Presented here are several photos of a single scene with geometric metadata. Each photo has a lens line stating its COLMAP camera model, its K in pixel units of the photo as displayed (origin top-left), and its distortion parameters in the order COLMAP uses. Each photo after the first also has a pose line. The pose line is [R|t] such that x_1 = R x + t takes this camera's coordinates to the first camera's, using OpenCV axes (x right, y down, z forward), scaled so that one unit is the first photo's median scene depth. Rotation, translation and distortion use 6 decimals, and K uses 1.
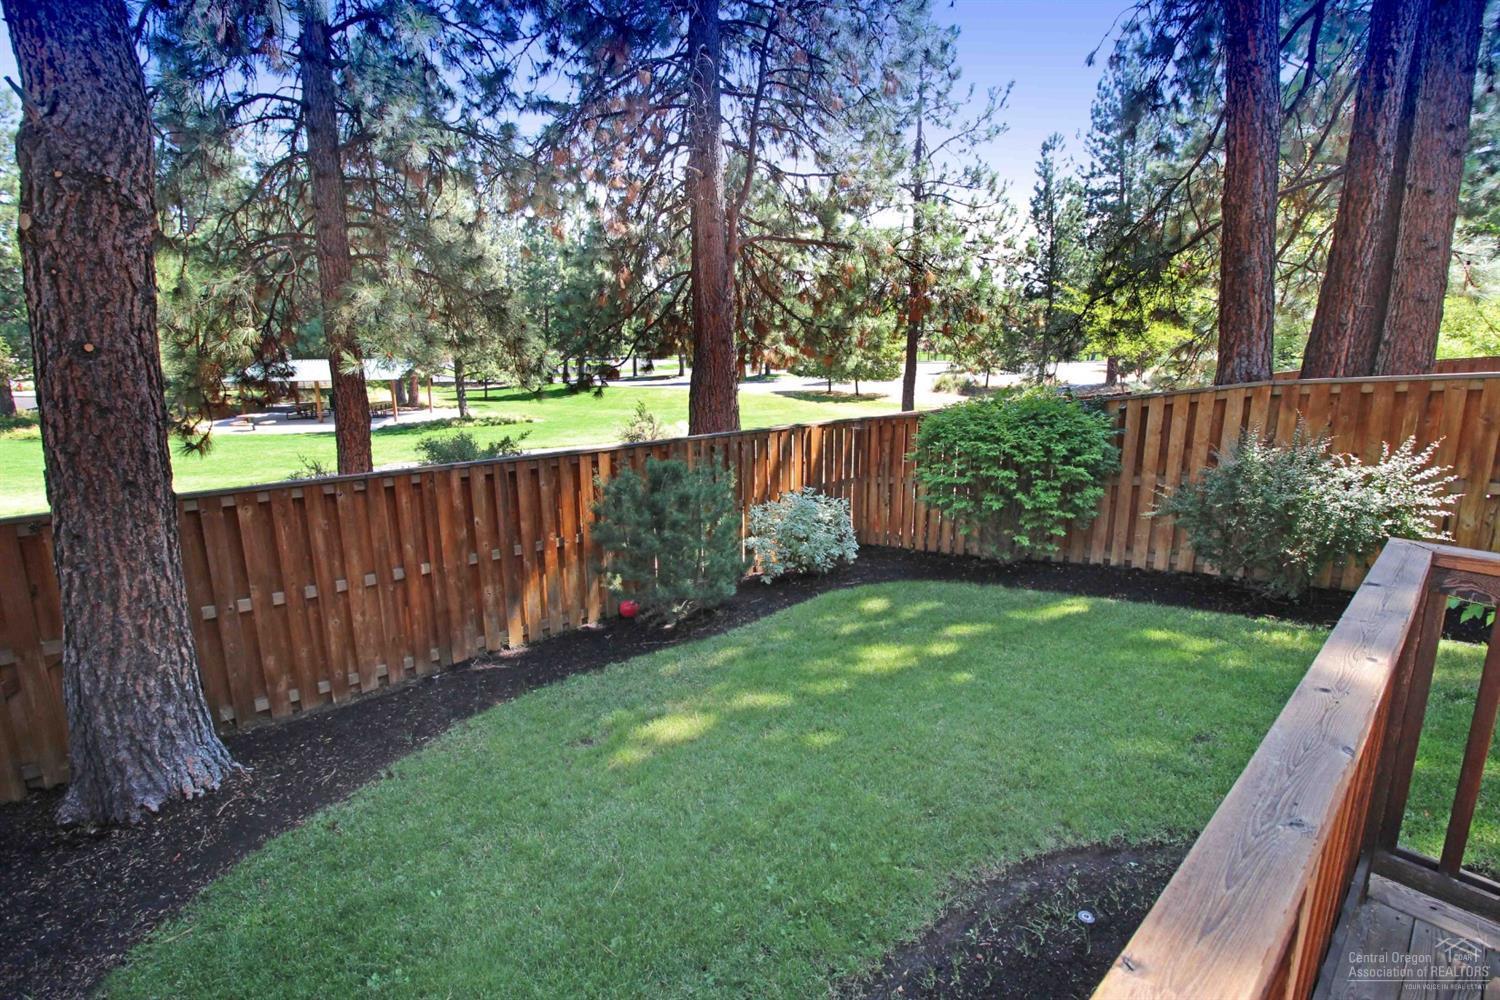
lens RADIAL K [[699.9, 0, 750.4], [0, 699.9, 516.9], [0, 0, 1]] dist [0.001822, -0.012103]
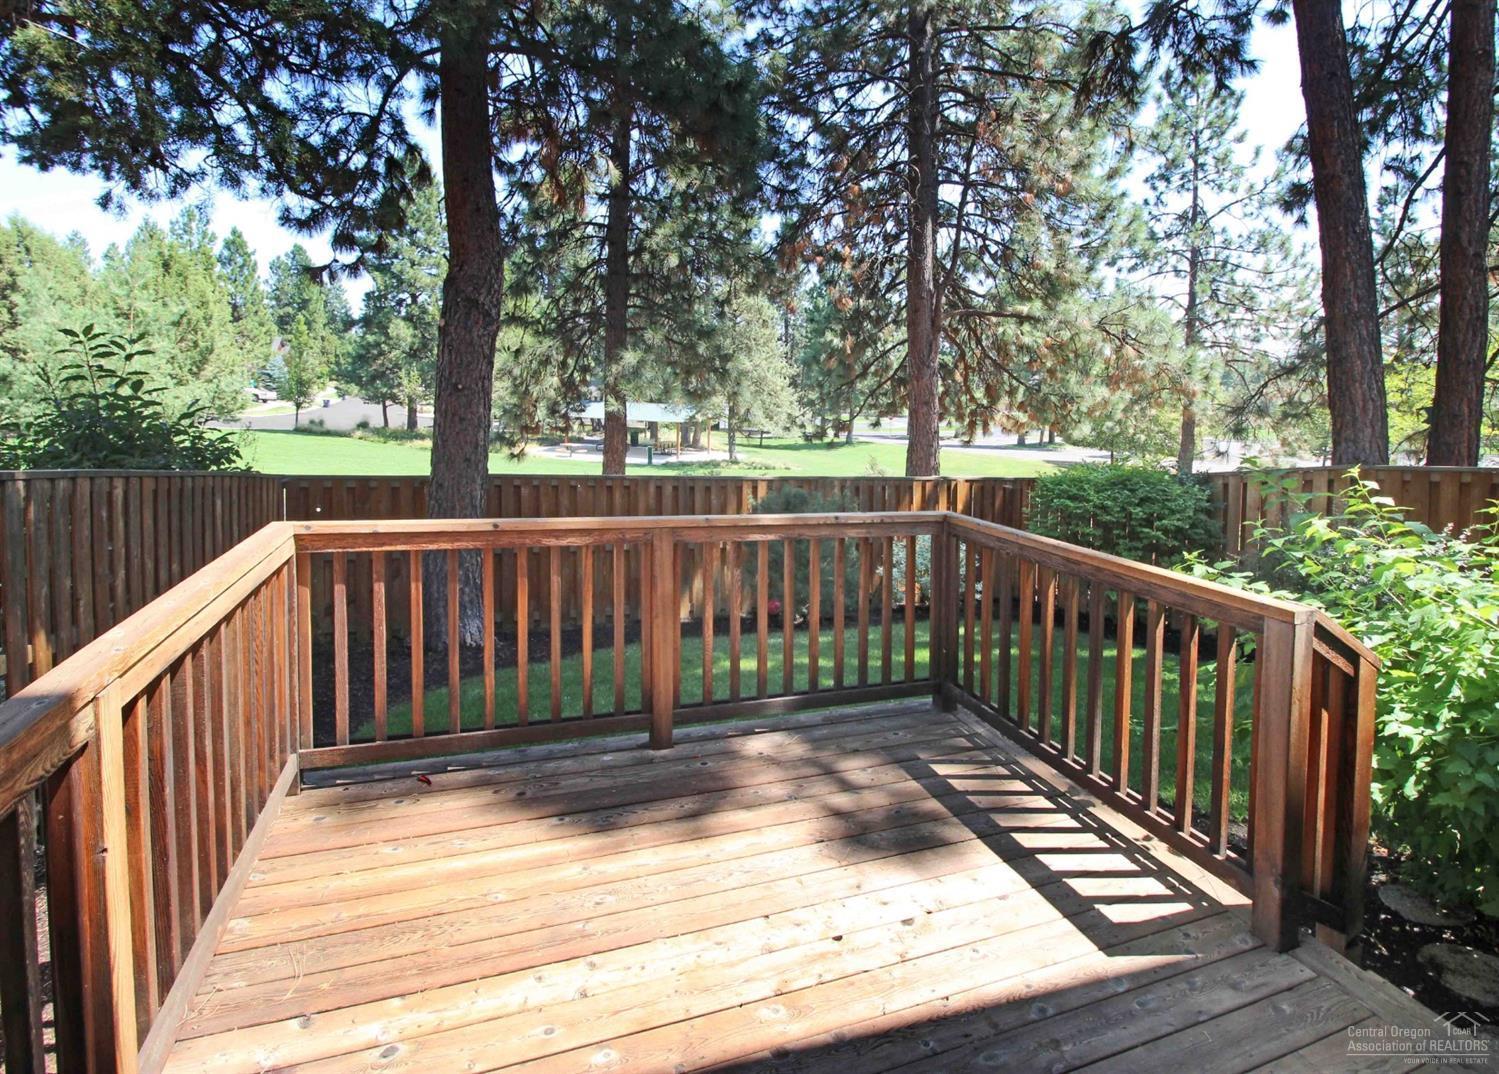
lens RADIAL K [[713.3, 0, 749.1], [0, 713.3, 533.8], [0, 0, 1]] dist [-0.002379, -0.000685]
pose [[0.926474, 0.115842, -0.358087, 0.085371], [-0.136814, 0.990023, -0.033701, 0.018250], [0.350610, 0.080215, 0.933080, -0.083390]]
